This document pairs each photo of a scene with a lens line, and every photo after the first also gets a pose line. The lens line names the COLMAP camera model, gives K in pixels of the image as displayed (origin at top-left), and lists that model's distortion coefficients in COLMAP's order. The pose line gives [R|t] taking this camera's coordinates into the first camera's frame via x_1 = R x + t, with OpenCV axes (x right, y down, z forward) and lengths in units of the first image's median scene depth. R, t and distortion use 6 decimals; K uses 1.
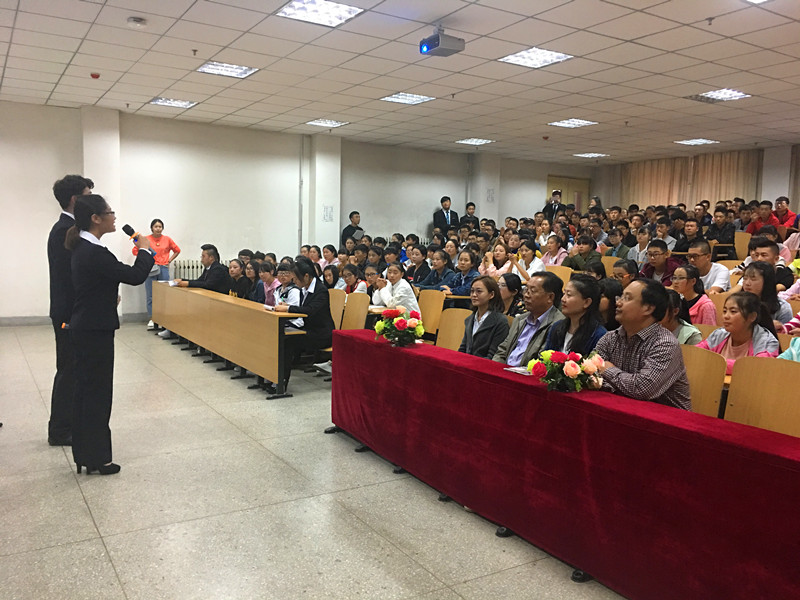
lens RADIAL K [[672.3, 0, 403.0], [0, 672.3, 295.7], [0, 0, 1]] dist [0.095127, -0.133622]
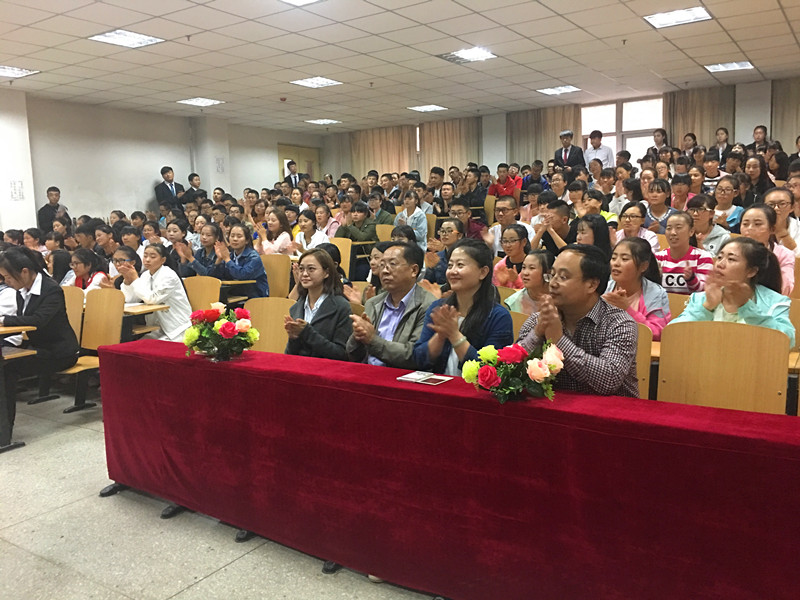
lens RADIAL K [[672.3, 0, 403.0], [0, 672.3, 295.7], [0, 0, 1]] dist [0.095127, -0.133622]
pose [[0.908968, -0.097864, 0.405217, -0.066192], [0.083474, 0.995095, 0.053079, -0.007927], [-0.408424, -0.014422, 0.912679, 0.162998]]
